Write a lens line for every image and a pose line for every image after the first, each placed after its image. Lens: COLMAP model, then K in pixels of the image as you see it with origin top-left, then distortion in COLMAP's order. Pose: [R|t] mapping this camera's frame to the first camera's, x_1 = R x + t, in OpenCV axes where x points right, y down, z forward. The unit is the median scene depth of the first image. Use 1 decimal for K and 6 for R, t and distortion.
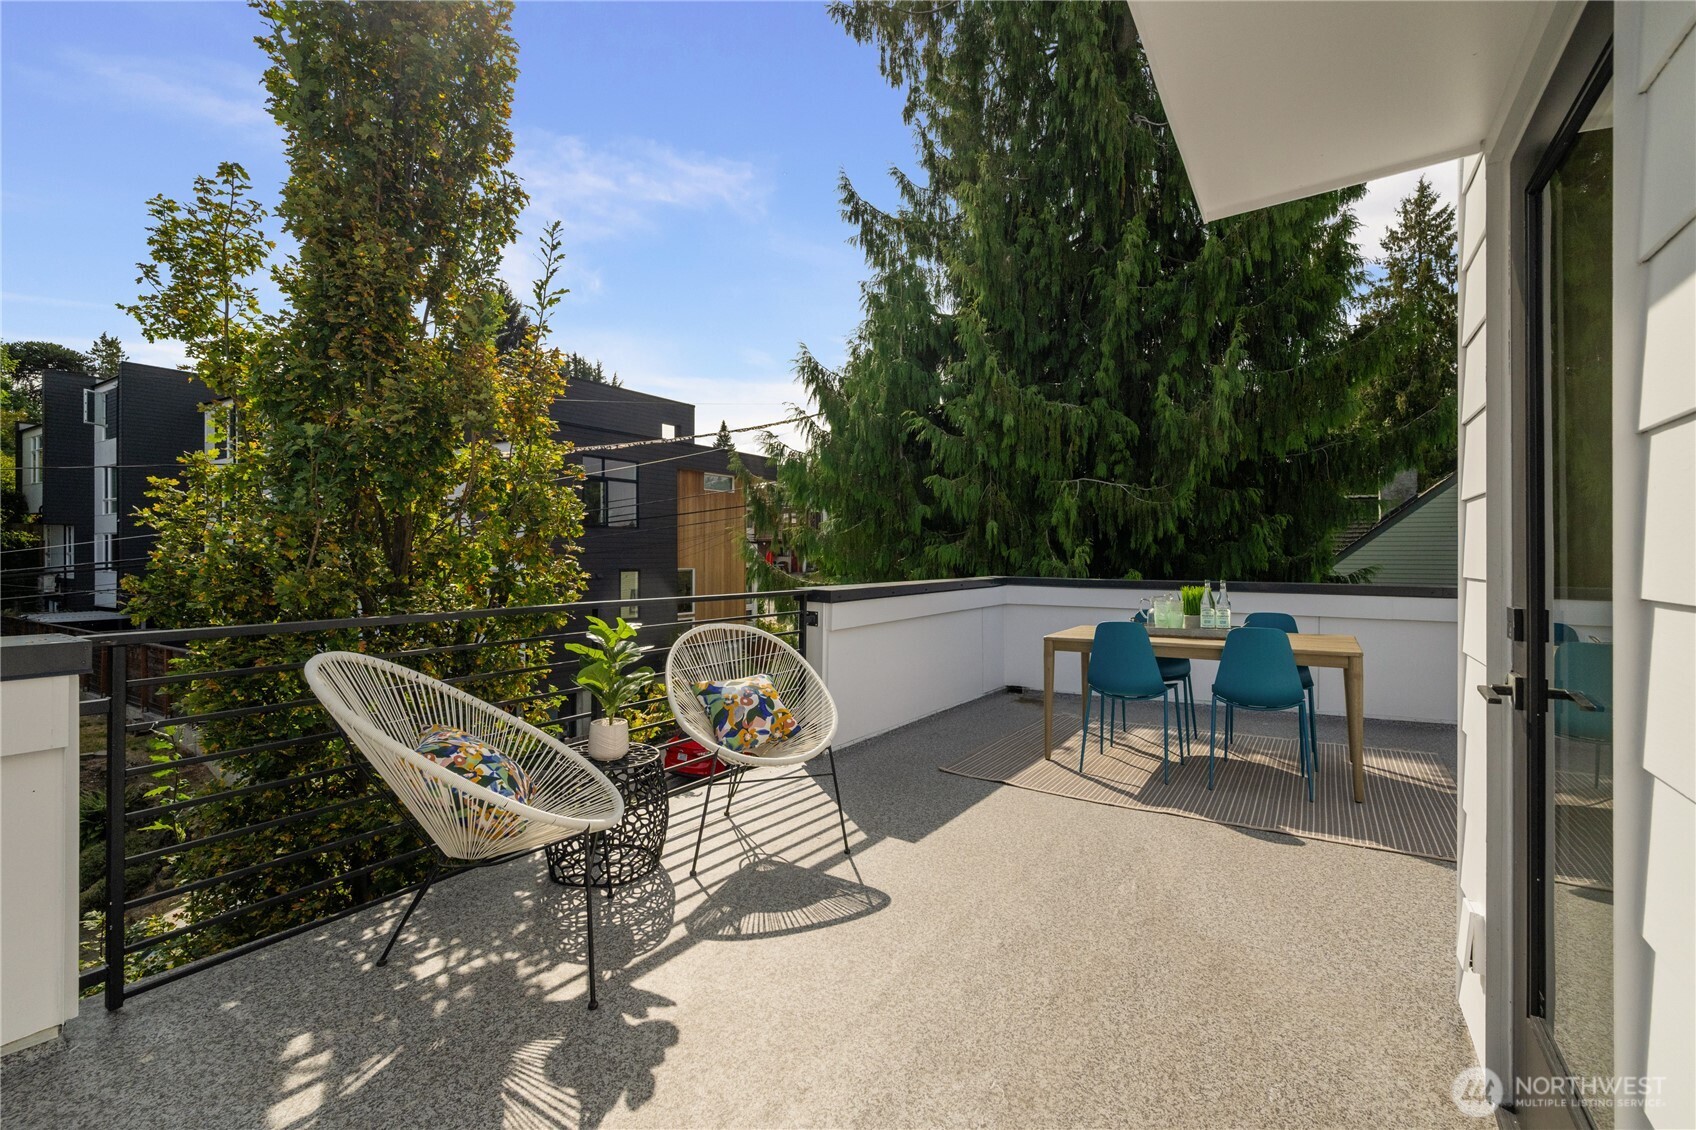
lens RADIAL K [[733.9, 0, 841.8], [0, 733.9, 556.3], [0, 0, 1]] dist [0.000733, -0.000186]
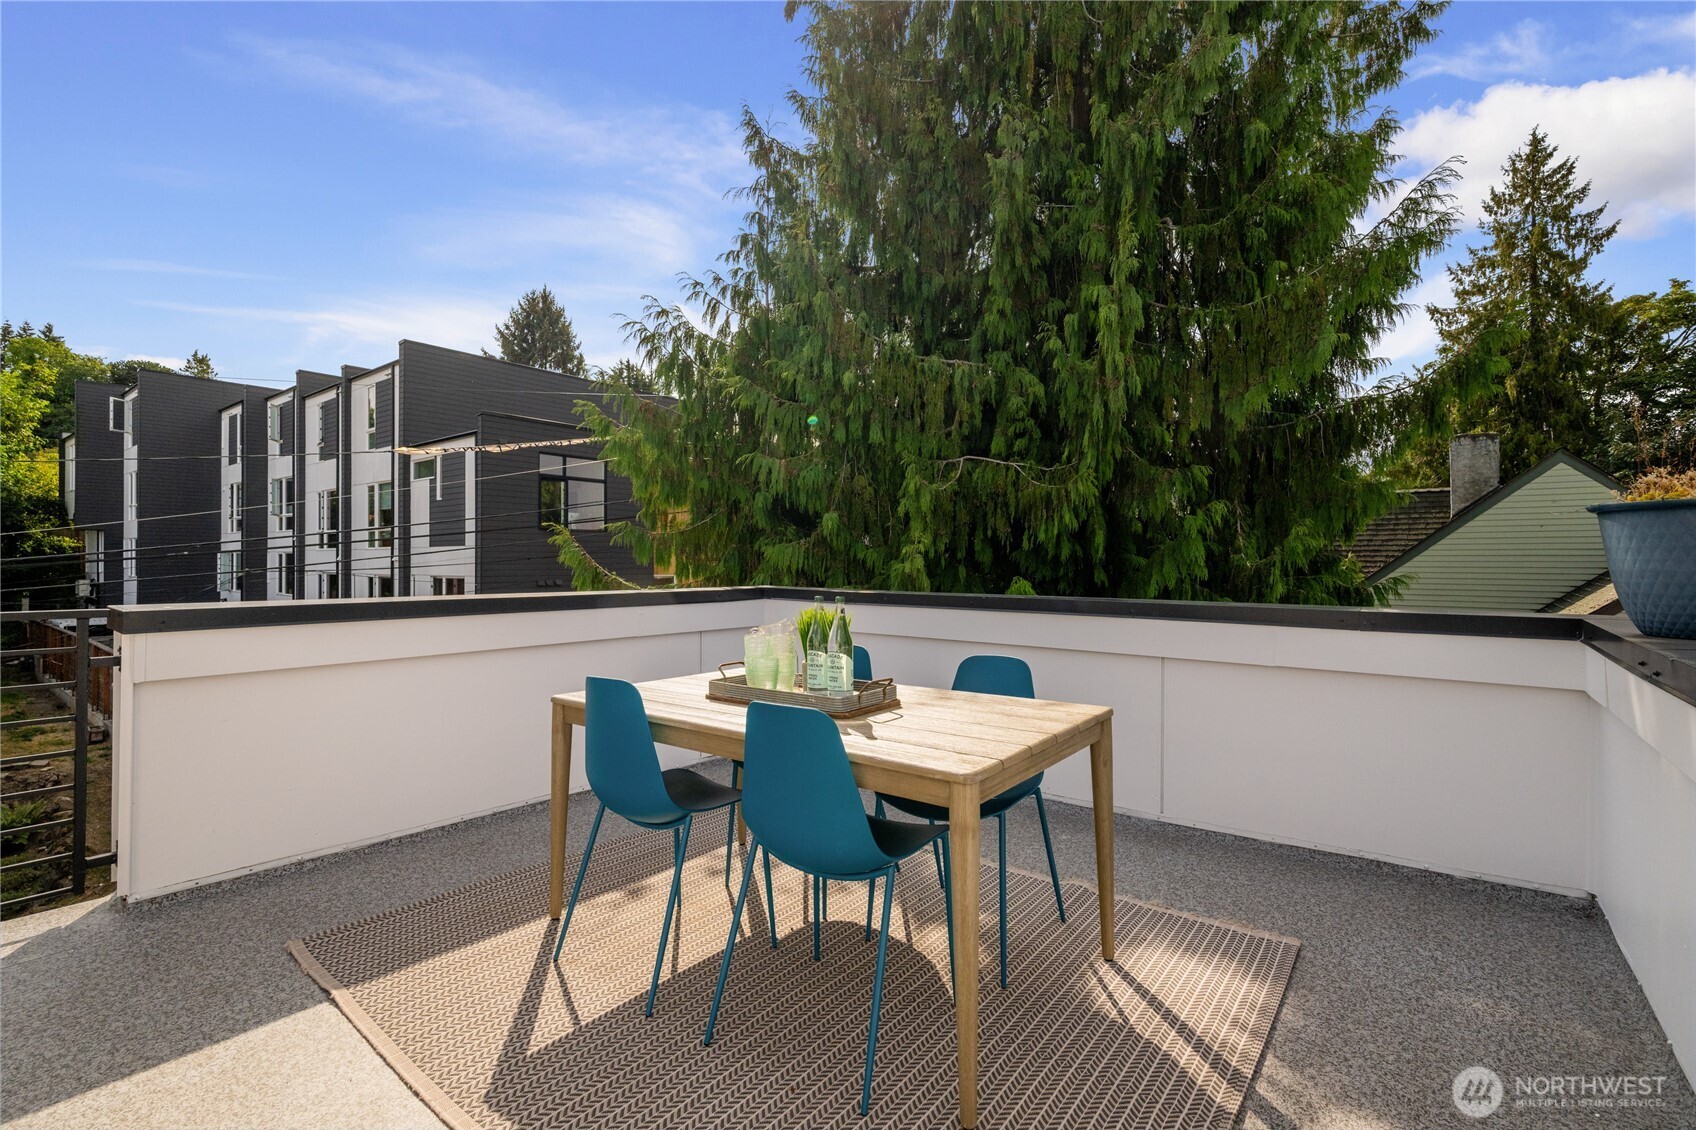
lens RADIAL K [[744.7, 0, 843.7], [0, 744.7, 559.1], [0, 0, 1]] dist [-0.002874, 0.000568]
pose [[0.995443, 0.002435, -0.095323, 0.273794], [-0.003127, 0.999970, -0.007109, 0.005182], [0.095303, 0.007375, 0.995421, 0.229270]]
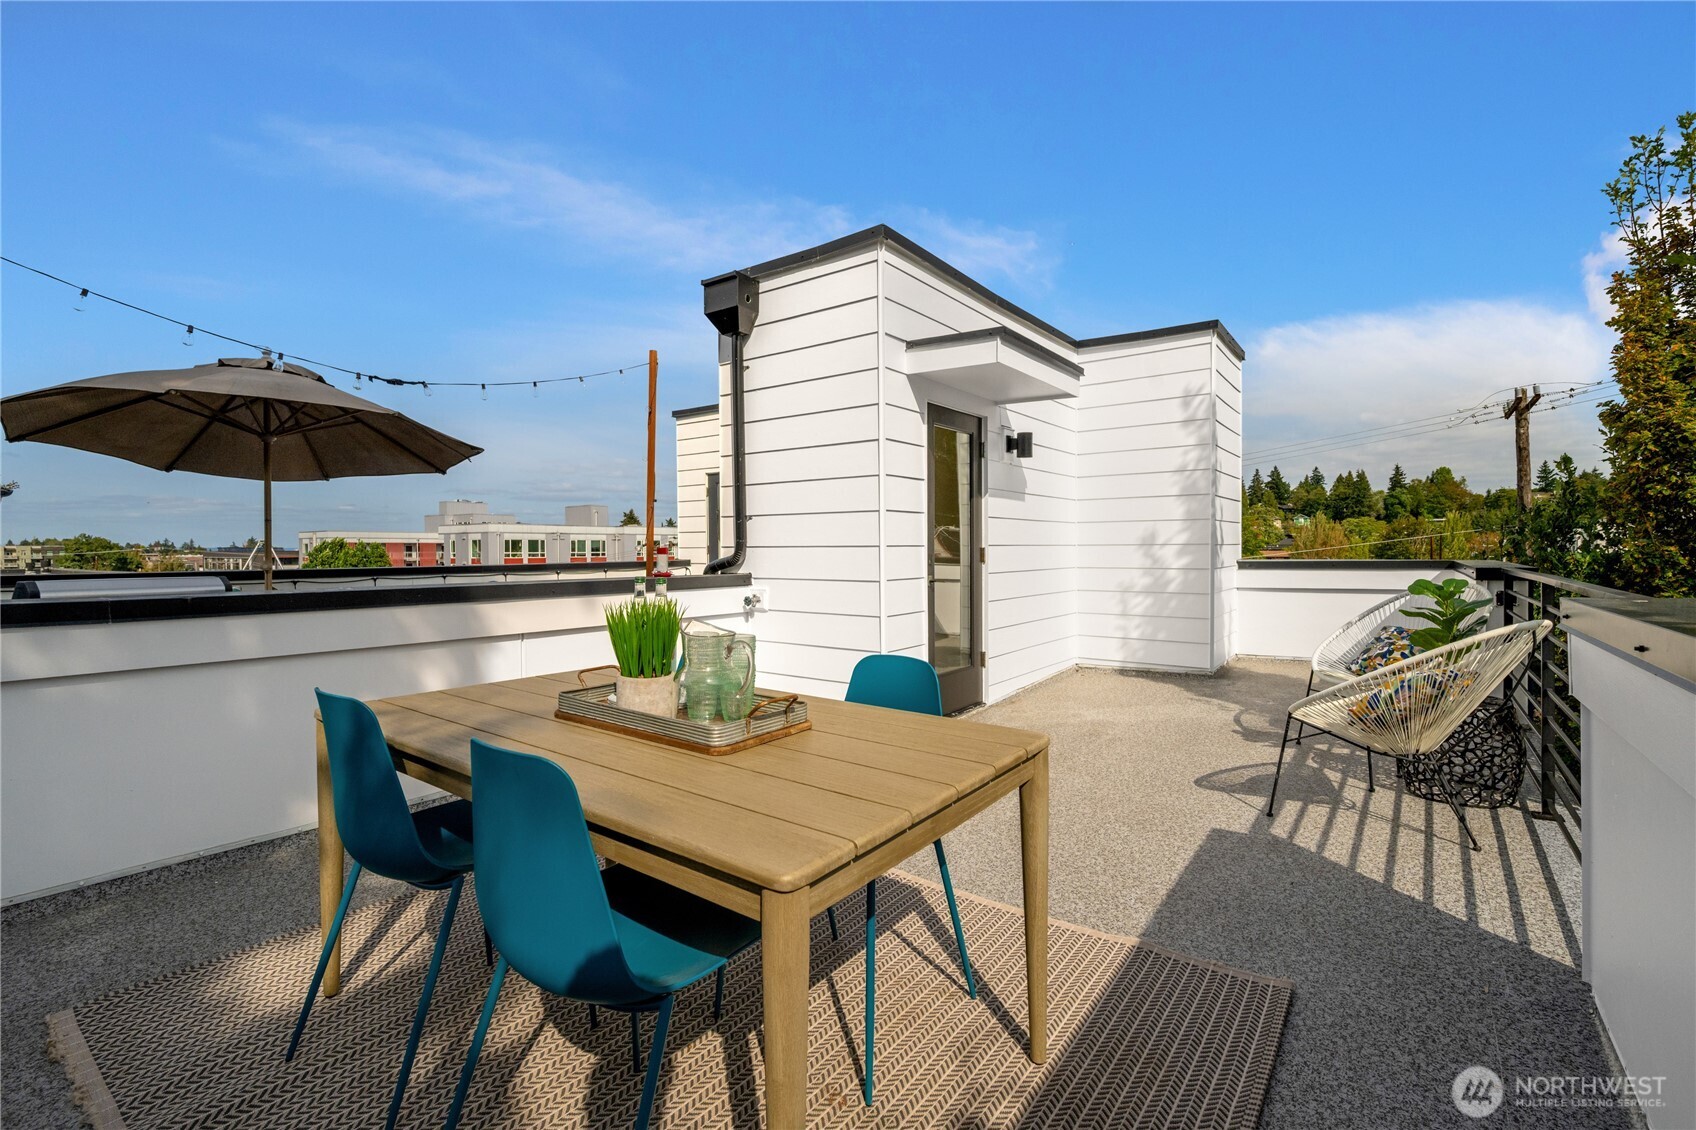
lens RADIAL K [[744.7, 0, 844.8], [0, 744.7, 555.6], [0, 0, 1]] dist [-0.002874, 0.000568]
pose [[-0.997367, 0.002051, 0.072485, 0.172823], [0.002876, 0.999932, 0.011270, 0.007275], [-0.072457, 0.011448, -0.997306, 0.679972]]
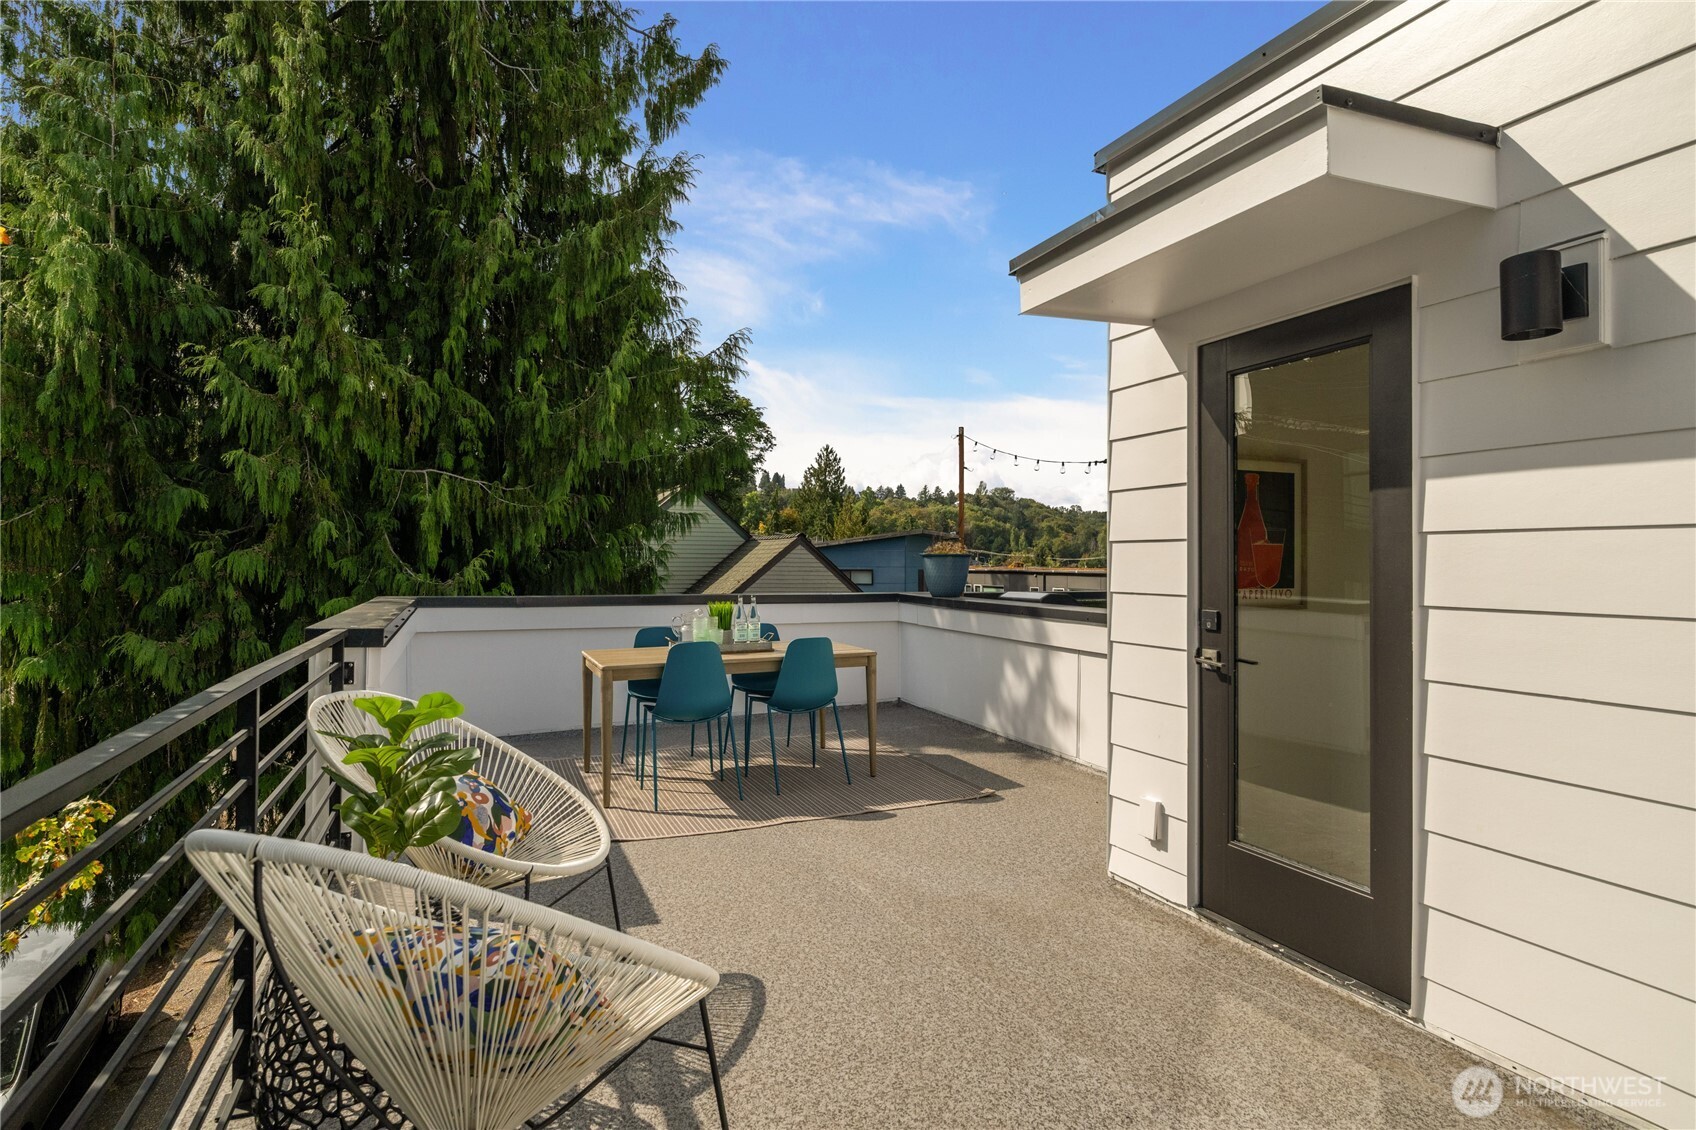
lens RADIAL K [[883.9, 0, 840.3], [0, 883.9, 563.9], [0, 0, 1]] dist [0.003925, -0.000191]
pose [[0.568240, -0.002553, 0.822859, -0.208288], [-0.000742, 0.999993, 0.003615, -0.007510], [-0.822862, -0.002665, 0.568234, 0.088393]]
